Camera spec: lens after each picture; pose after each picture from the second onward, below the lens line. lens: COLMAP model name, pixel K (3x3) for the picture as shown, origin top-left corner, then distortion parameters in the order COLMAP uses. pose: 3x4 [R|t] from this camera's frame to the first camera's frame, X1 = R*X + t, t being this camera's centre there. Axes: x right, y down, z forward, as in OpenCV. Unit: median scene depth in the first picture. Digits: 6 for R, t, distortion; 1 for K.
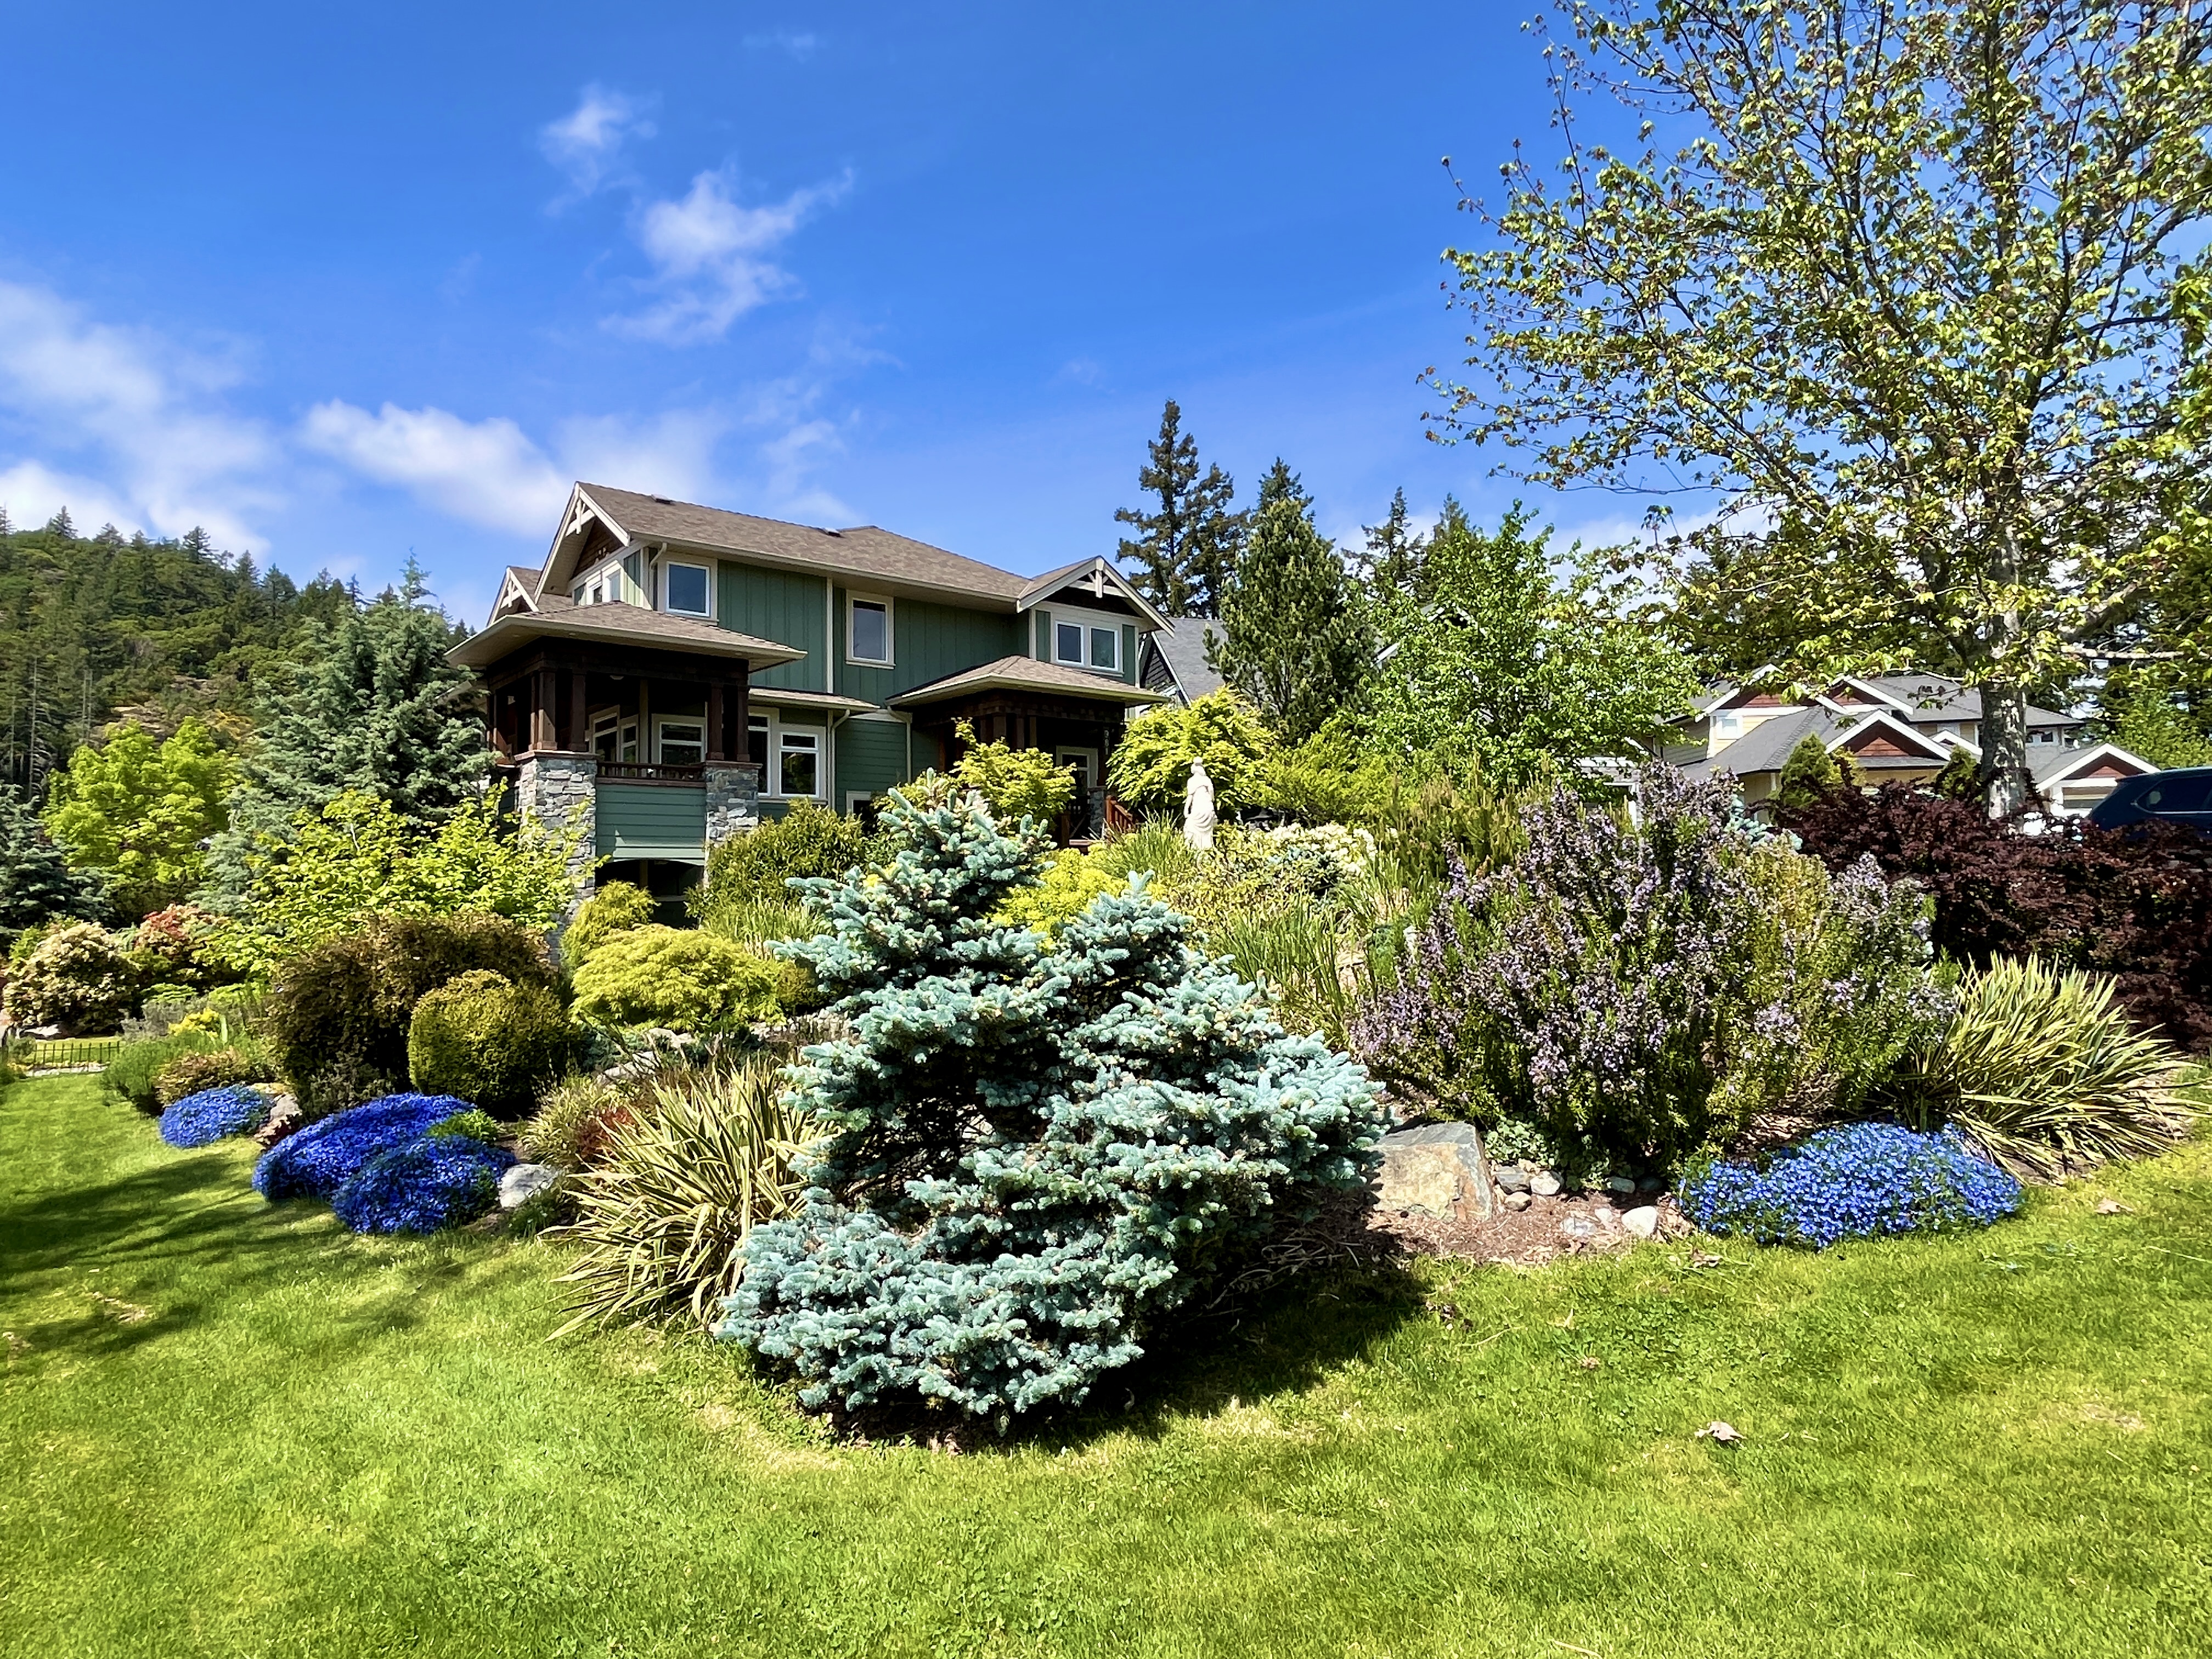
lens RADIAL K [[1278.8, 0, 1106.0], [0, 1278.8, 829.5], [0, 0, 1]] dist [0.000222, -0.000059]
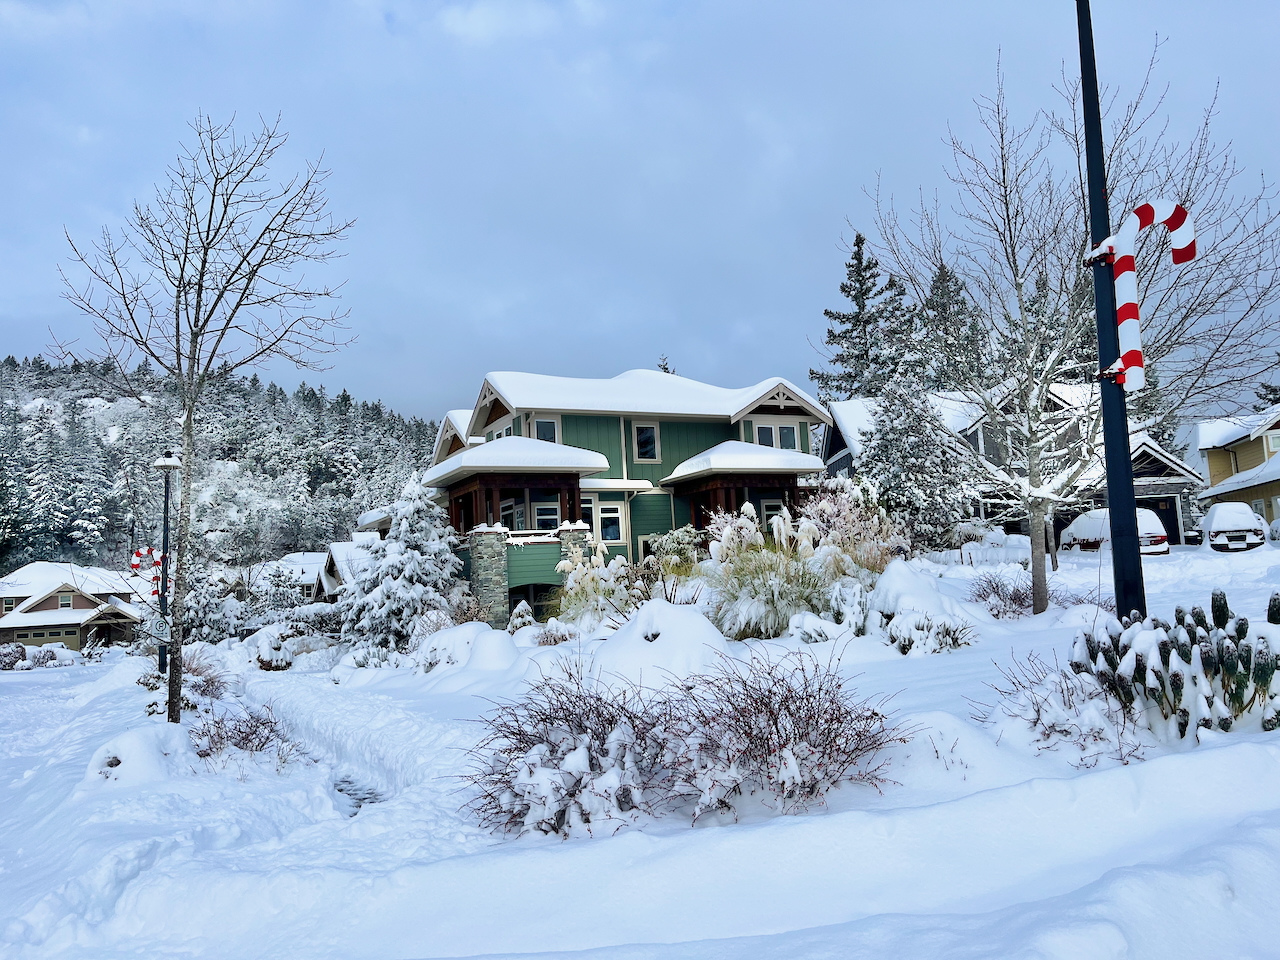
lens RADIAL K [[969.9, 0, 640.0], [0, 969.9, 480.0], [0, 0, 1]] dist [0.081184, -0.118543]
pose [[0.974773, -0.064359, -0.213718, 0.082515], [0.052874, 0.996855, -0.059032, -0.026267], [0.216845, 0.046243, 0.975110, -0.276057]]
